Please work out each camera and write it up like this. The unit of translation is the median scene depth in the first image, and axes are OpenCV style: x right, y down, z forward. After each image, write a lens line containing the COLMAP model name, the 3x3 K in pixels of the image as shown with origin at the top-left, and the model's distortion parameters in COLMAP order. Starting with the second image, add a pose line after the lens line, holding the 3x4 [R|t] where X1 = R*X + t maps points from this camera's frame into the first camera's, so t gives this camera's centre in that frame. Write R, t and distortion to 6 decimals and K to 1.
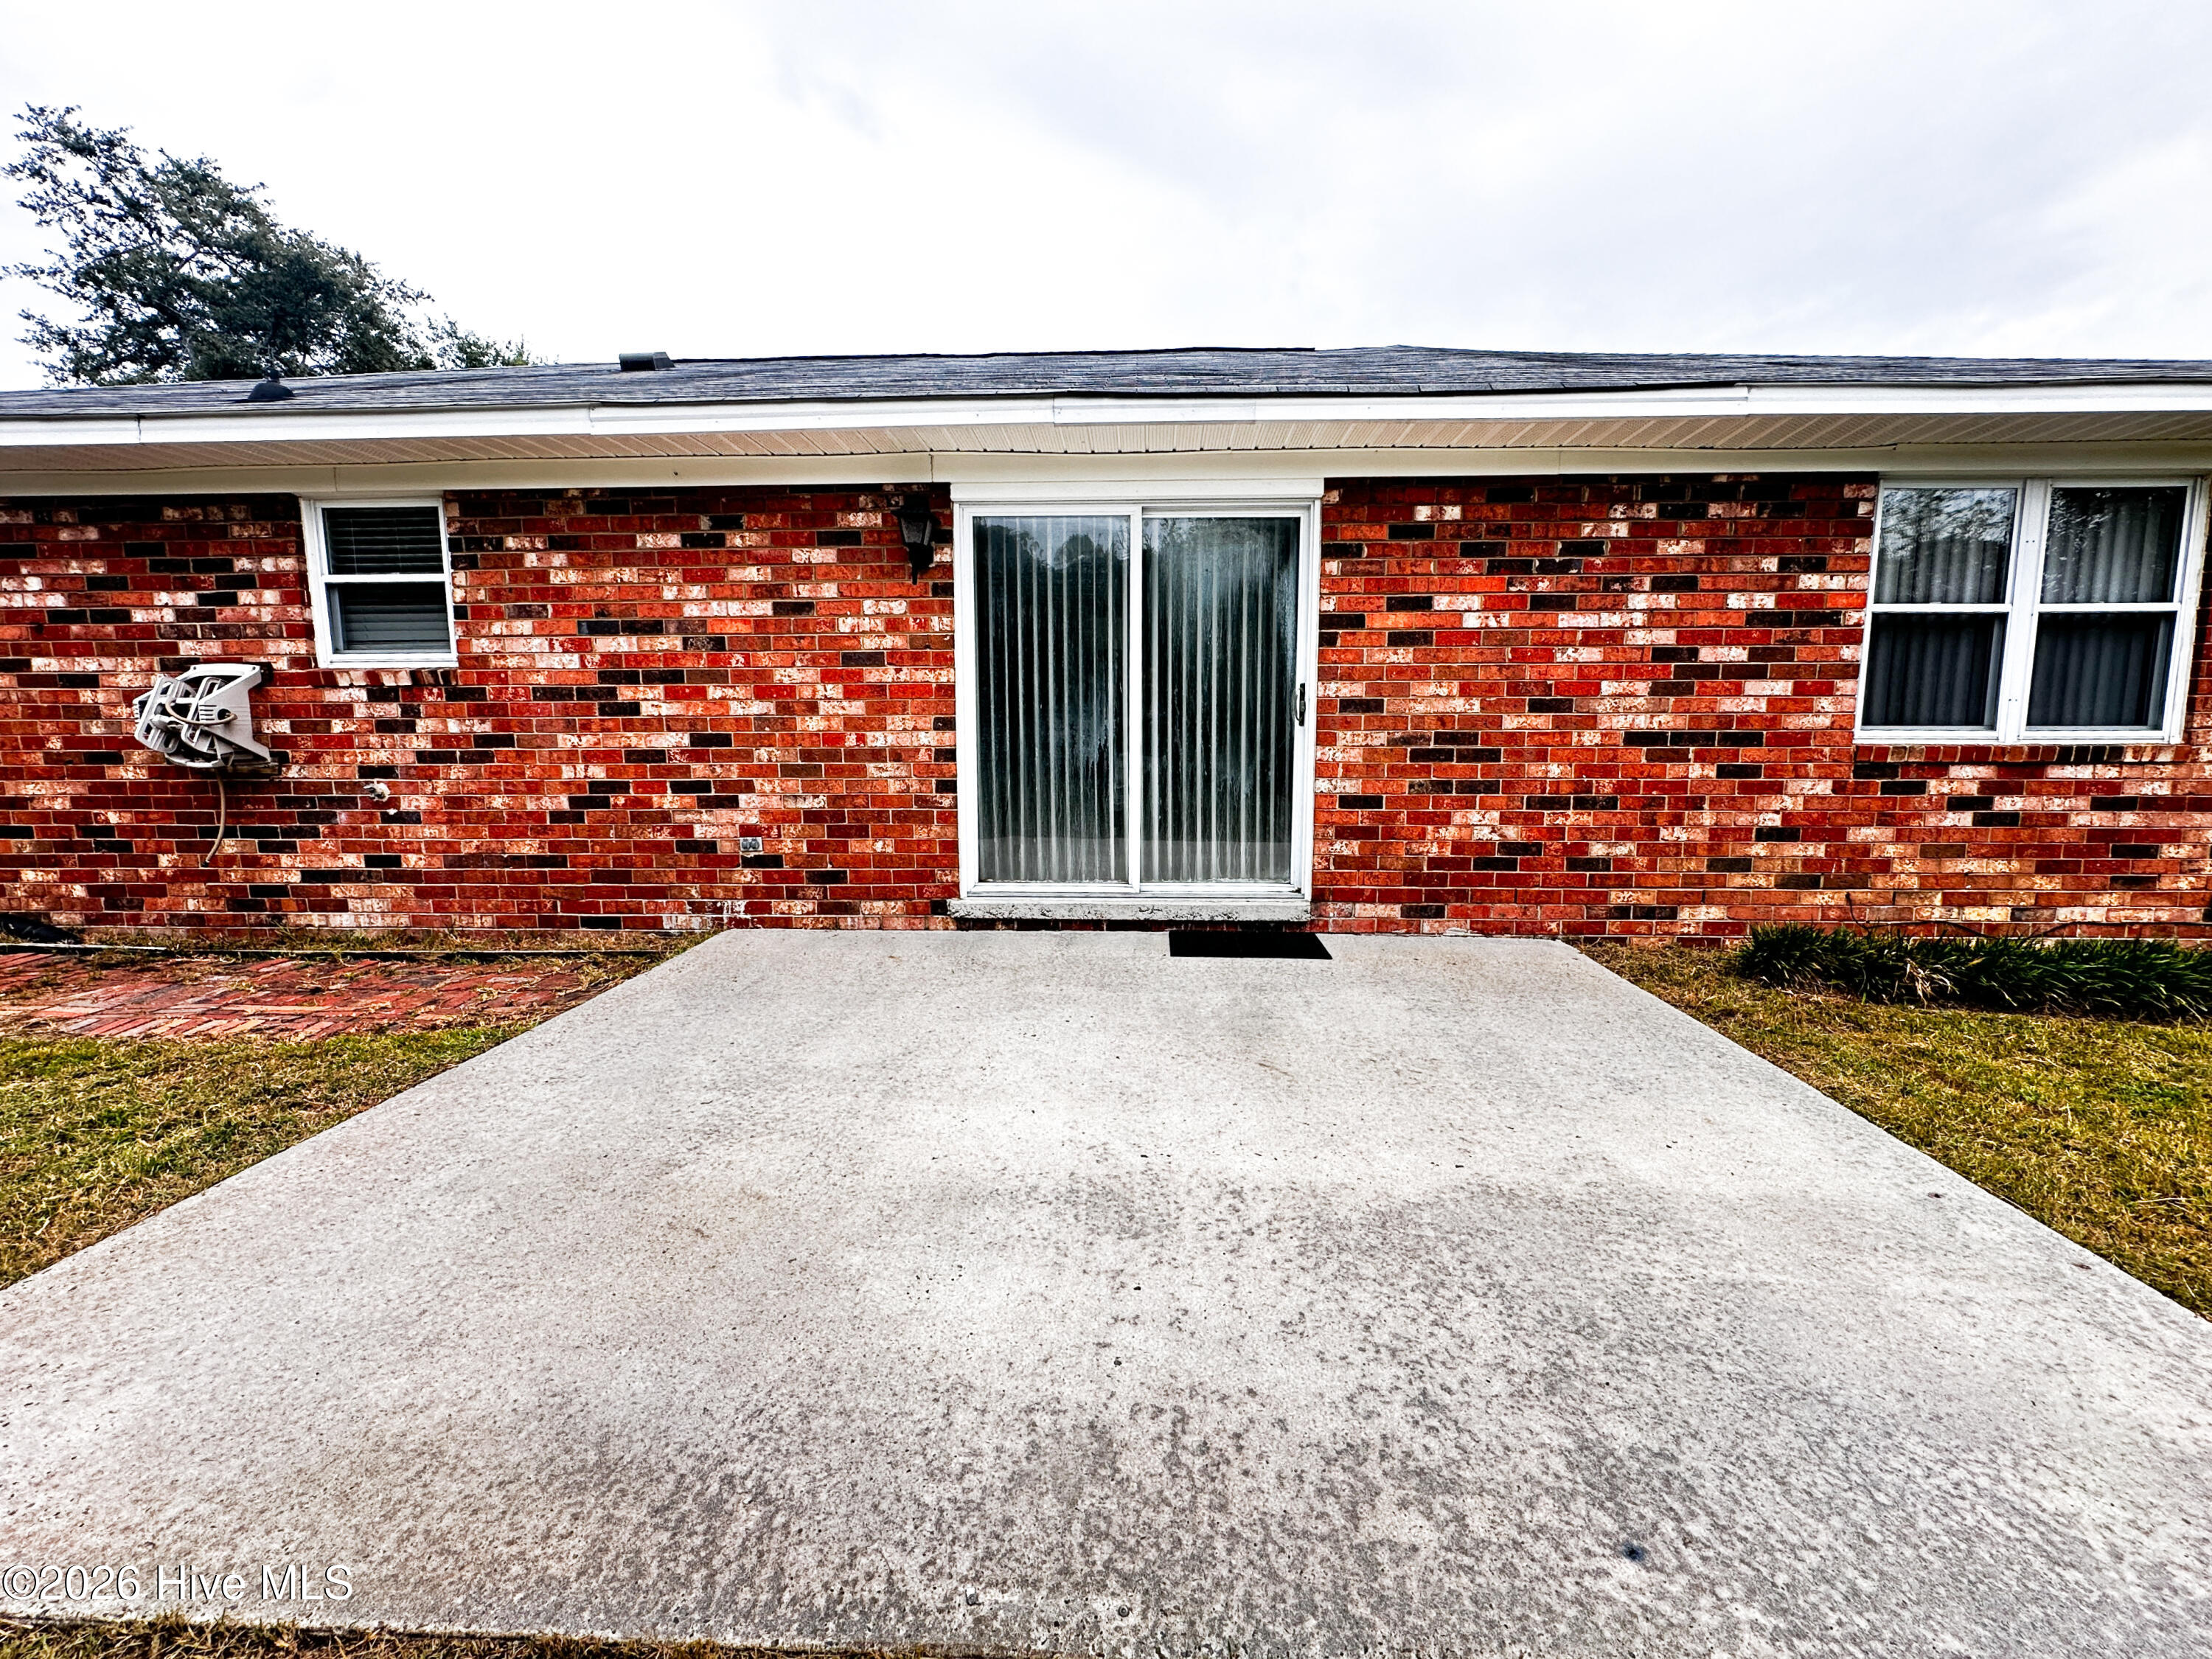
lens RADIAL K [[901.4, 0, 1091.9], [0, 901.4, 837.9], [0, 0, 1]] dist [-0.005398, 0.000692]
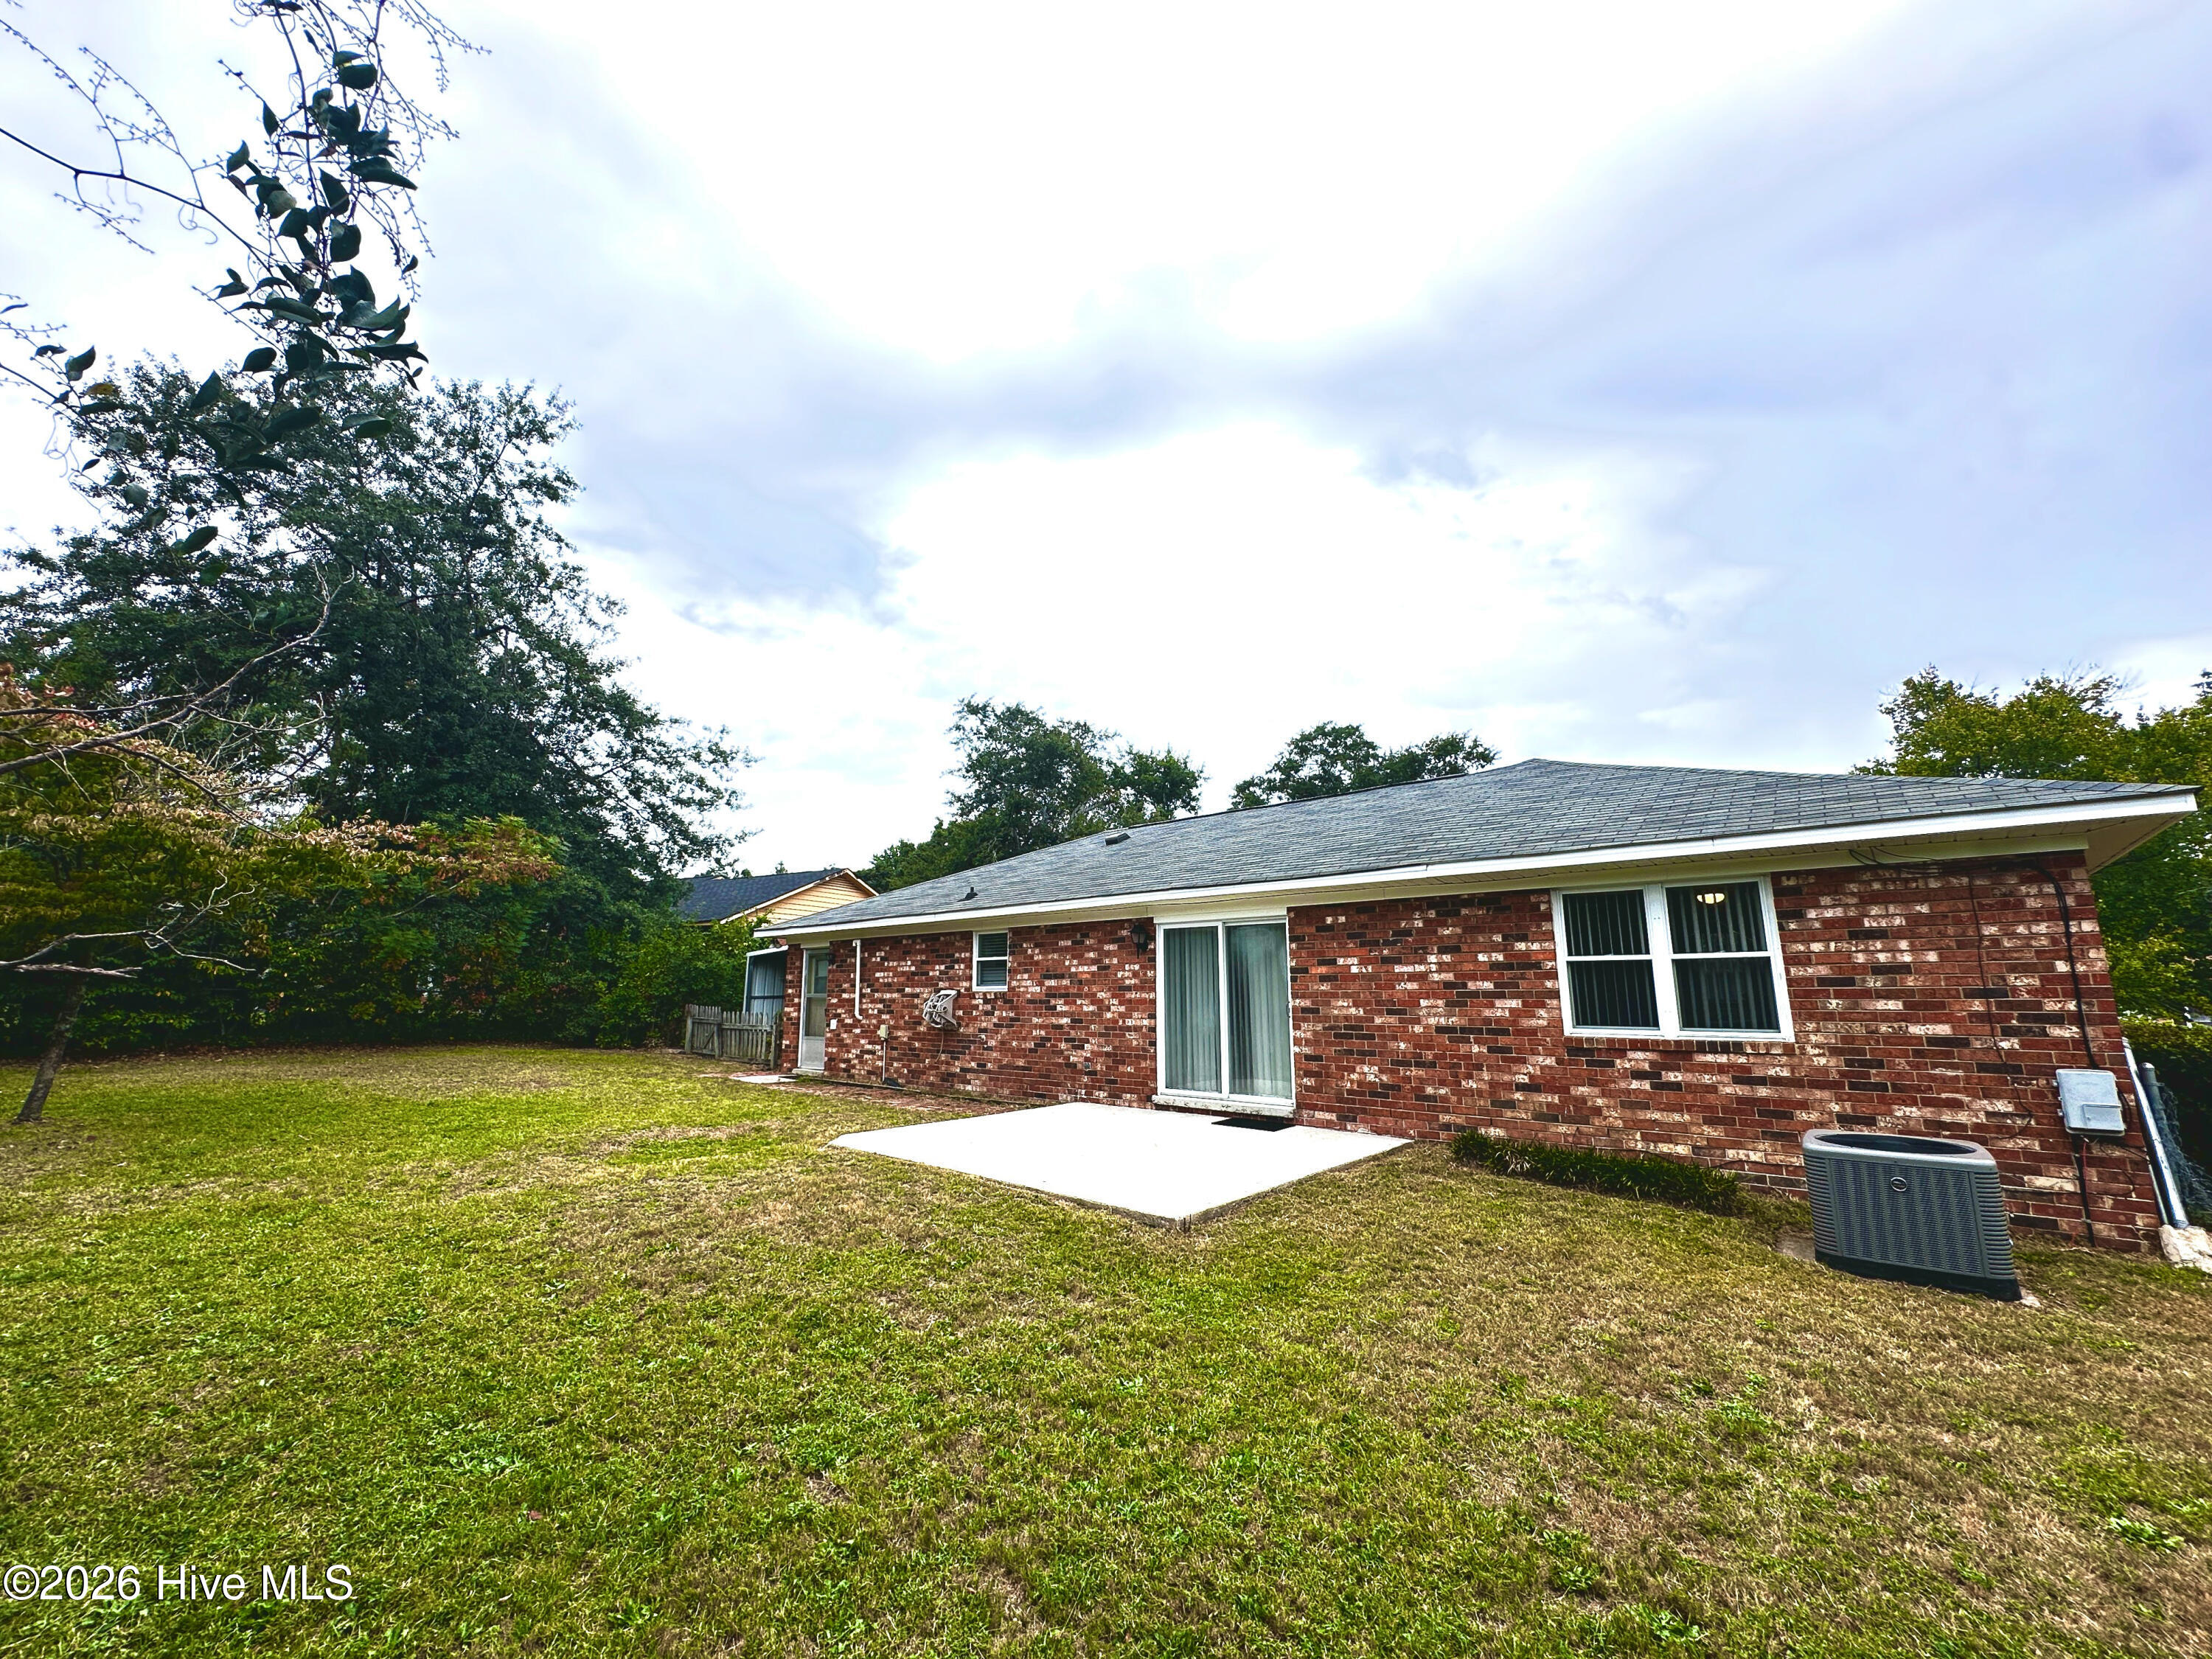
lens RADIAL K [[901.4, 0, 1095.5], [0, 901.4, 840.8], [0, 0, 1]] dist [-0.005398, 0.000692]
pose [[0.769804, -0.106315, -0.629364, 1.244276], [-0.080146, 0.962126, -0.260557, 0.056391], [0.633229, 0.251019, 0.732128, -0.916704]]
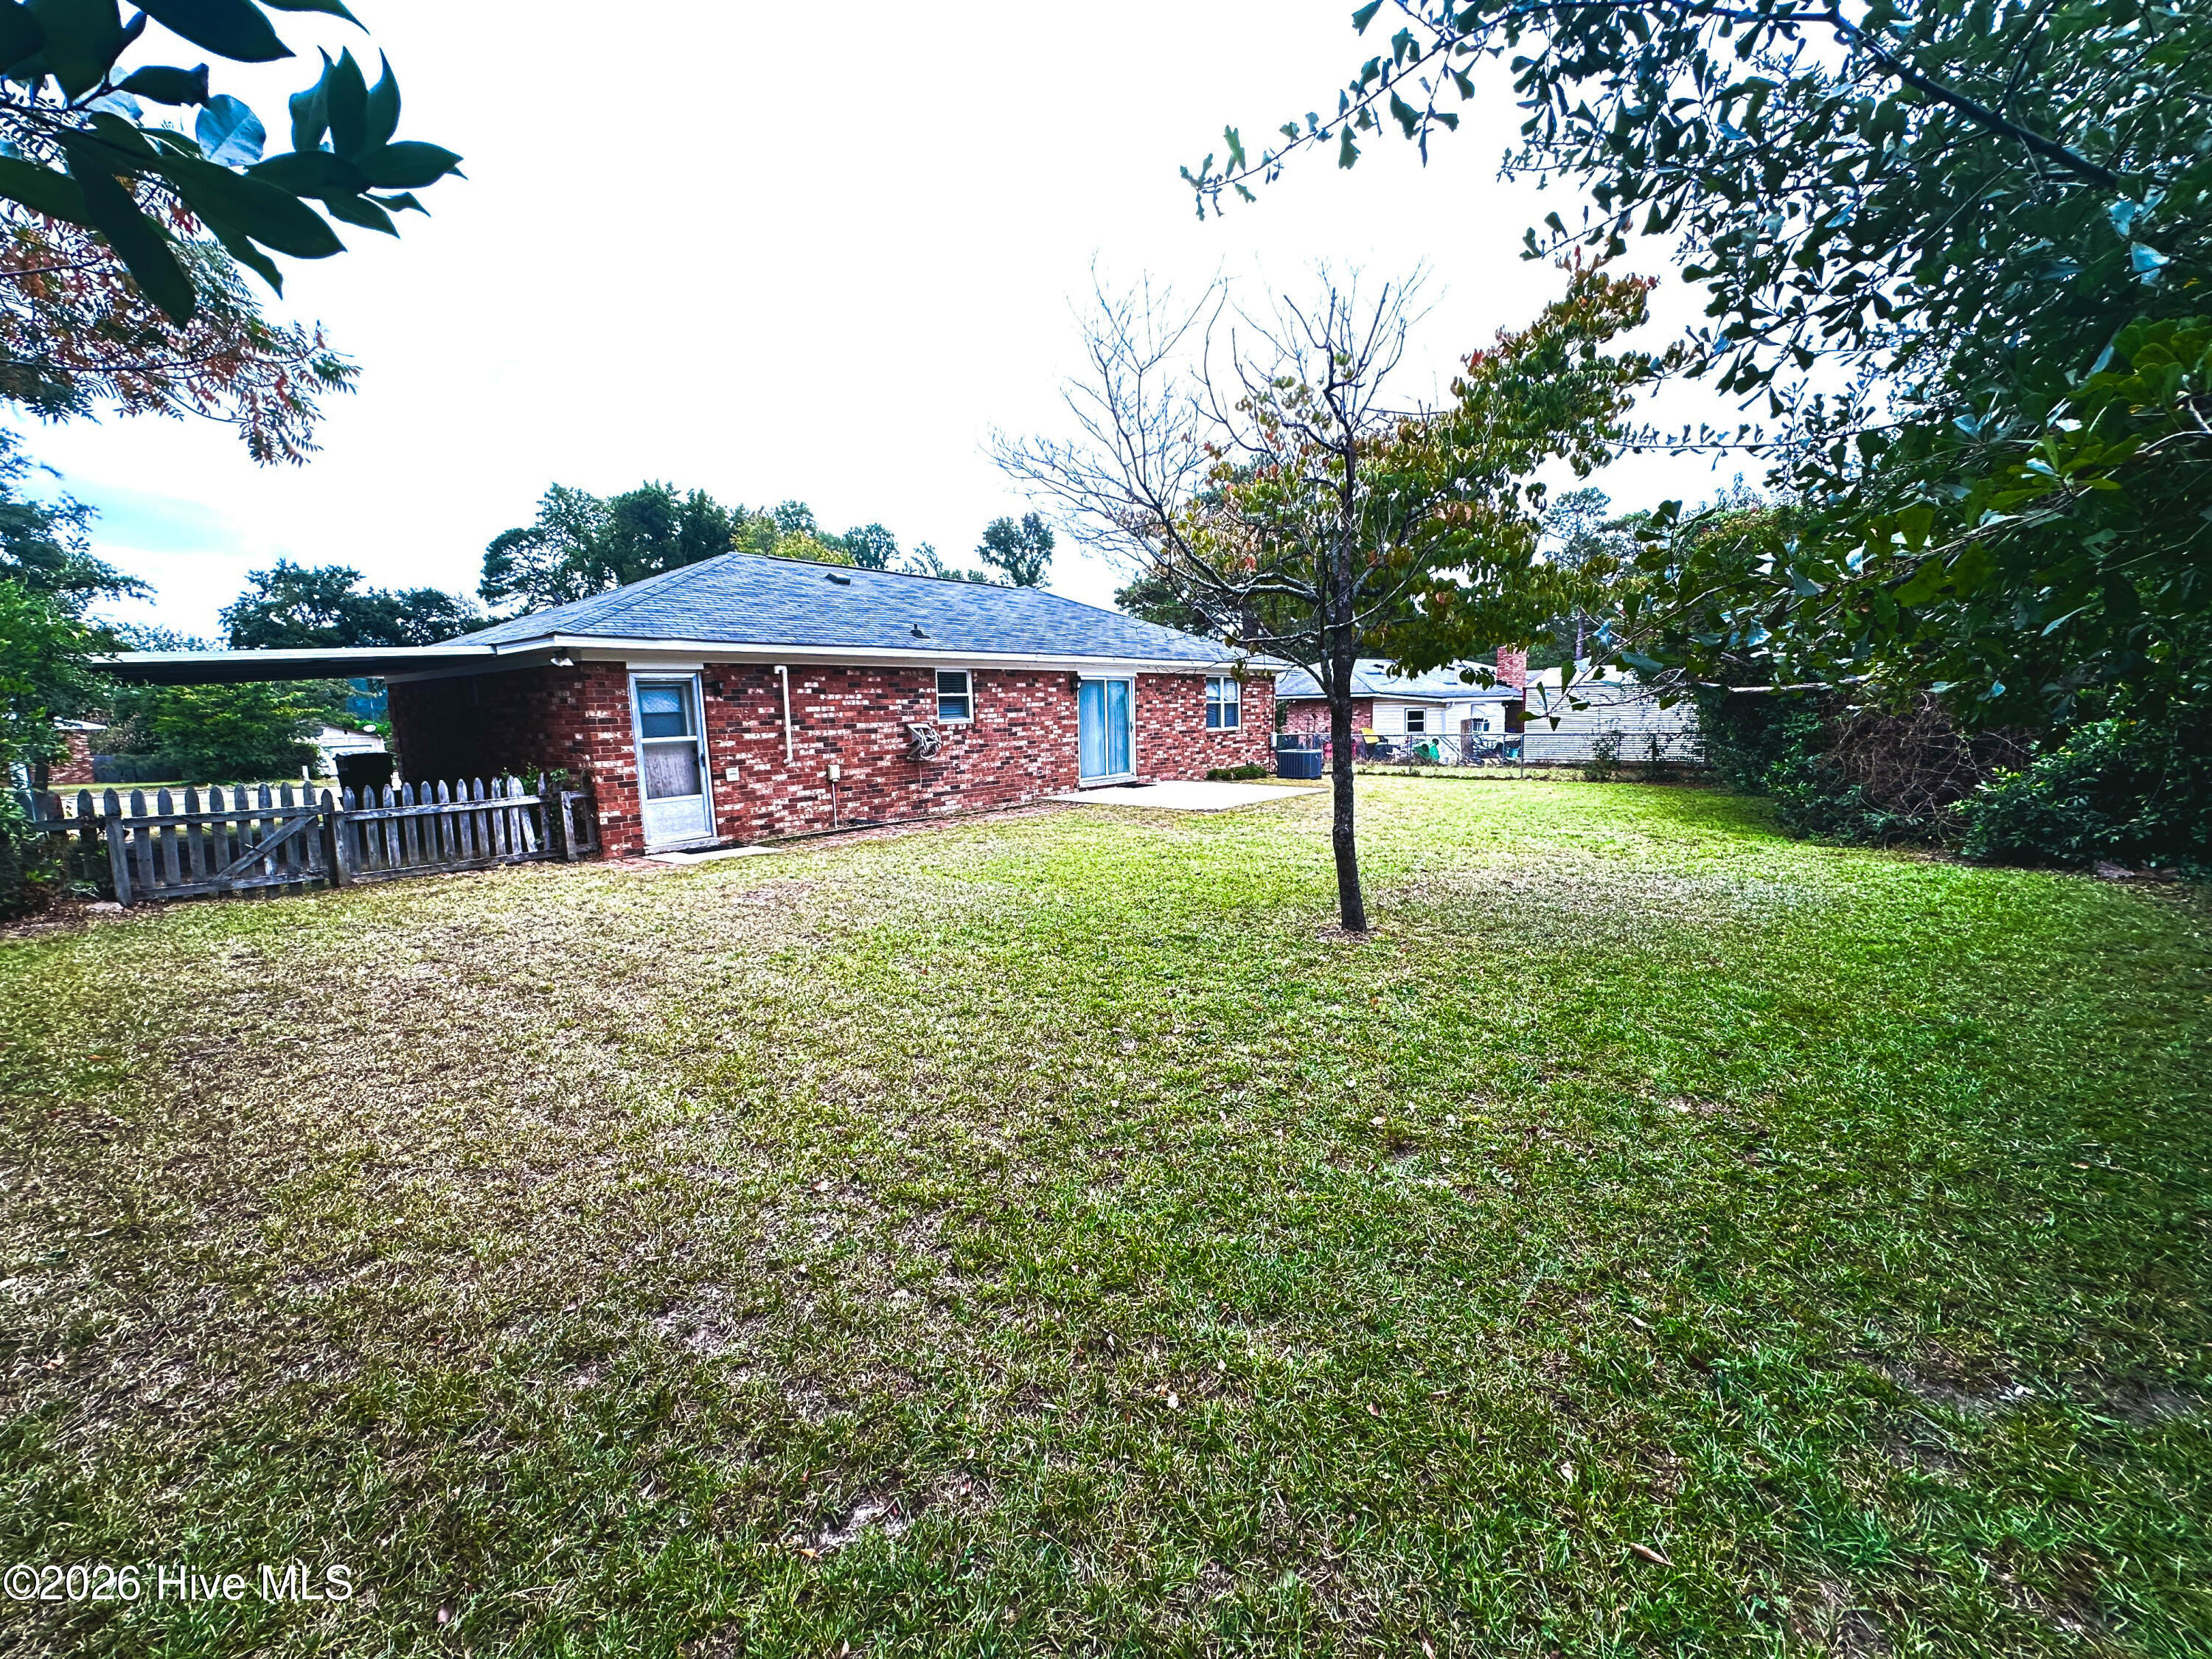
lens RADIAL K [[901.4, 0, 1111.4], [0, 901.4, 829.0], [0, 0, 1]] dist [-0.005398, 0.000692]
pose [[0.588608, -0.120410, 0.799401, -3.060101], [0.125227, 0.990490, 0.056987, 0.061121], [-0.798661, 0.066563, 0.598089, -1.281458]]
